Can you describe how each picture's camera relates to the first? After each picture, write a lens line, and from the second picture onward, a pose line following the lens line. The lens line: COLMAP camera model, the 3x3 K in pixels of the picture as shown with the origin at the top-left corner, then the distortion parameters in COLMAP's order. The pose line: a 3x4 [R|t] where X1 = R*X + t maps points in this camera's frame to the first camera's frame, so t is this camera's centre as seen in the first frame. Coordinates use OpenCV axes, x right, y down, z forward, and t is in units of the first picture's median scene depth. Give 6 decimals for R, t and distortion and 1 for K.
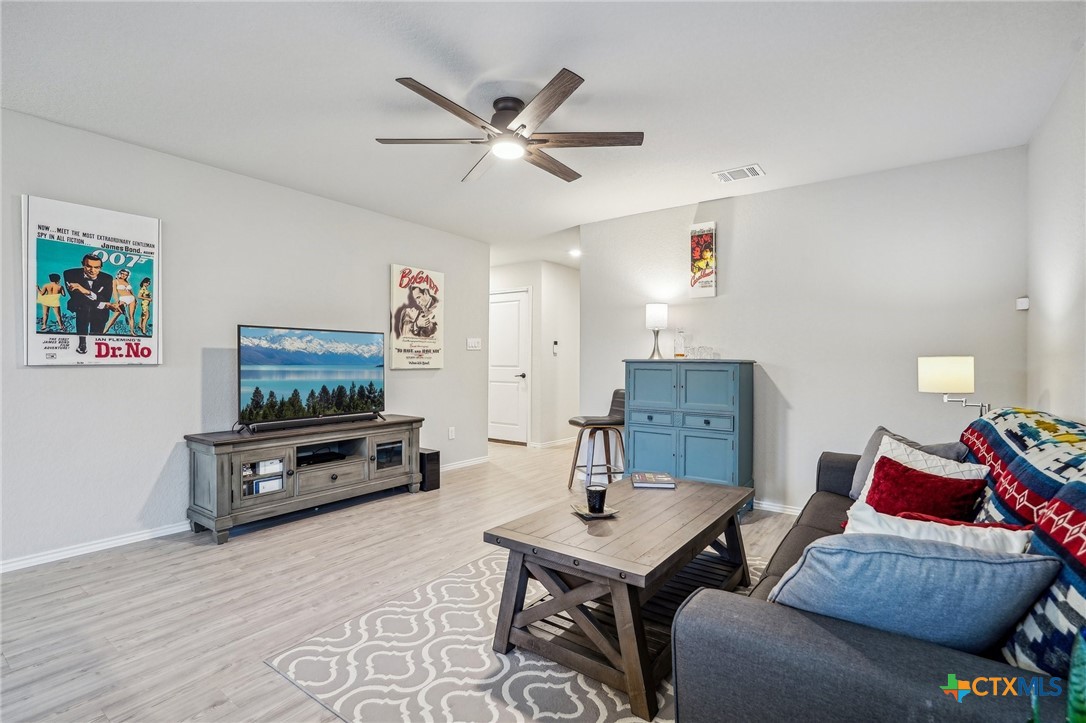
lens RADIAL K [[502.8, 0, 543.0], [0, 502.8, 361.5], [0, 0, 1]] dist [0.000867, 0.000647]
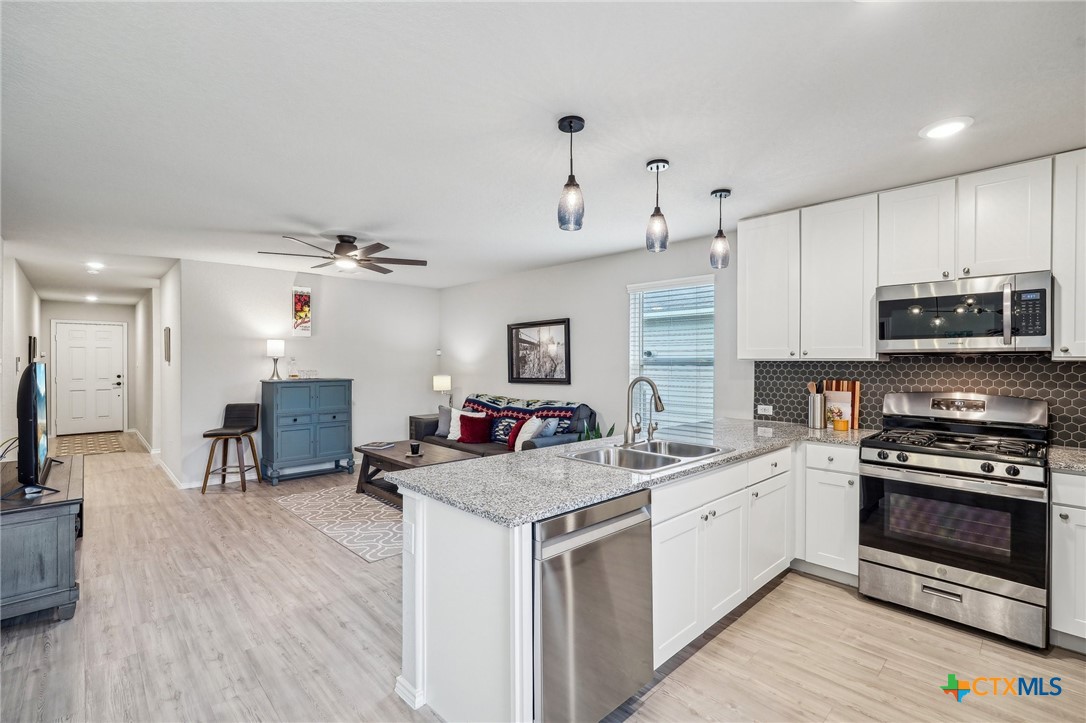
lens RADIAL K [[490.2, 0, 545.4], [0, 490.2, 361.9], [0, 0, 1]] dist [-0.013849, 0.008135]
pose [[0.173791, -0.006360, 0.984762, -1.204909], [-0.001540, 0.999976, 0.006730, -0.077490], [-0.984781, -0.002686, 0.173777, 0.041051]]
